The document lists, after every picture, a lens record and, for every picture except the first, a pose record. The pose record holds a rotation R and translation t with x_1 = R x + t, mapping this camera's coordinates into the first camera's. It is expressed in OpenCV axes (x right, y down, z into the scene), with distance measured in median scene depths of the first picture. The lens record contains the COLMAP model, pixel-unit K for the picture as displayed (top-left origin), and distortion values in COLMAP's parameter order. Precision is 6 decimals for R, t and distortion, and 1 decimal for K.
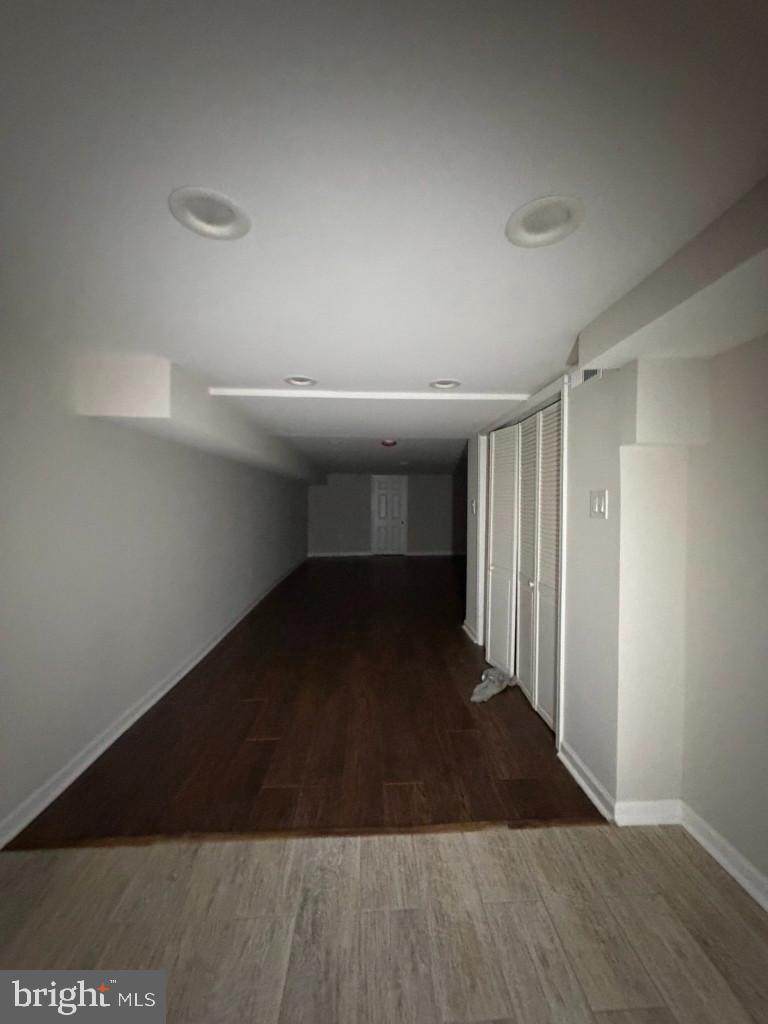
lens RADIAL K [[408.2, 0, 385.4], [0, 408.2, 509.1], [0, 0, 1]] dist [-0.002398, 0.000147]
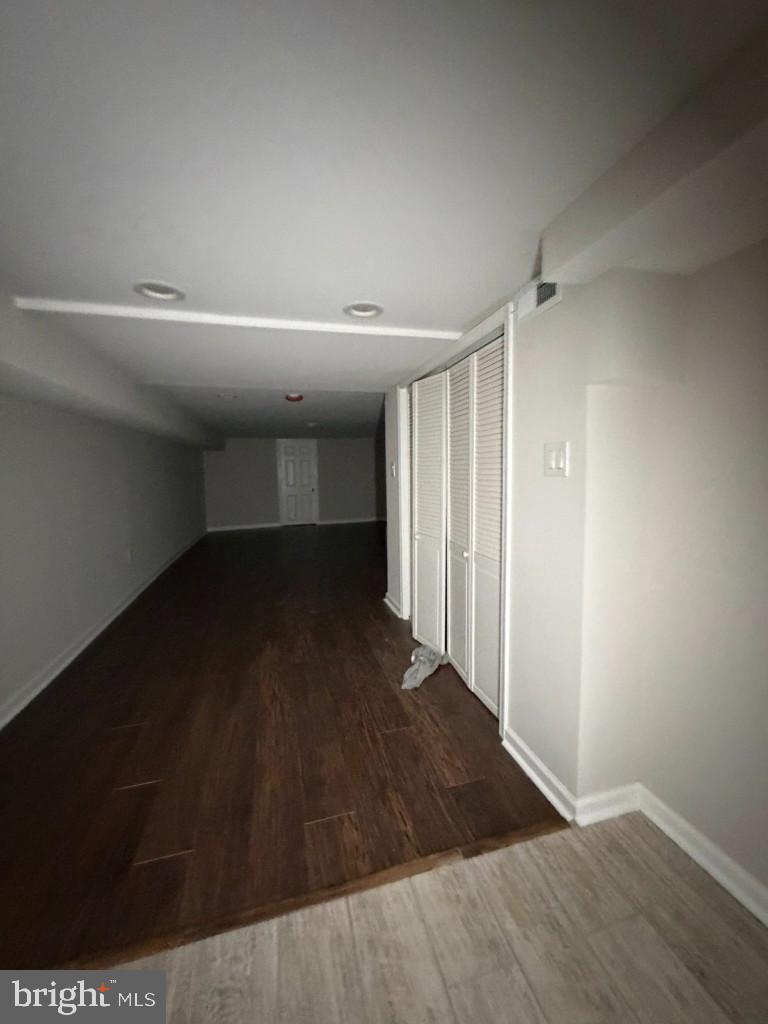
lens RADIAL K [[408.2, 0, 385.4], [0, 408.2, 509.1], [0, 0, 1]] dist [-0.002398, 0.000147]
pose [[0.975623, -0.043356, 0.215128, 0.002715], [0.025698, 0.996117, 0.084208, 0.009404], [-0.217943, -0.076627, 0.972949, 0.227615]]
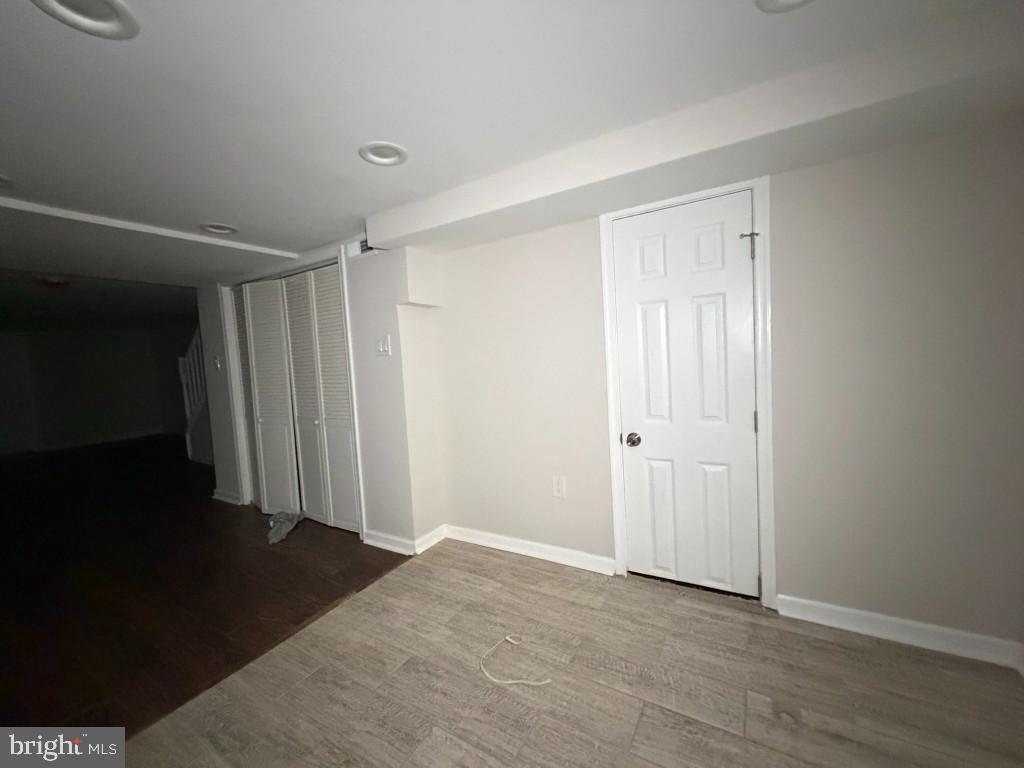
lens RADIAL K [[408.2, 0, 512.0], [0, 408.2, 384.0], [0, 0, 1]] dist [-0.002398, 0.000147]
pose [[0.549779, -0.090760, 0.830365, -0.350156], [0.069109, 0.995614, 0.063066, 0.053337], [-0.832446, 0.022713, 0.553640, -0.119970]]
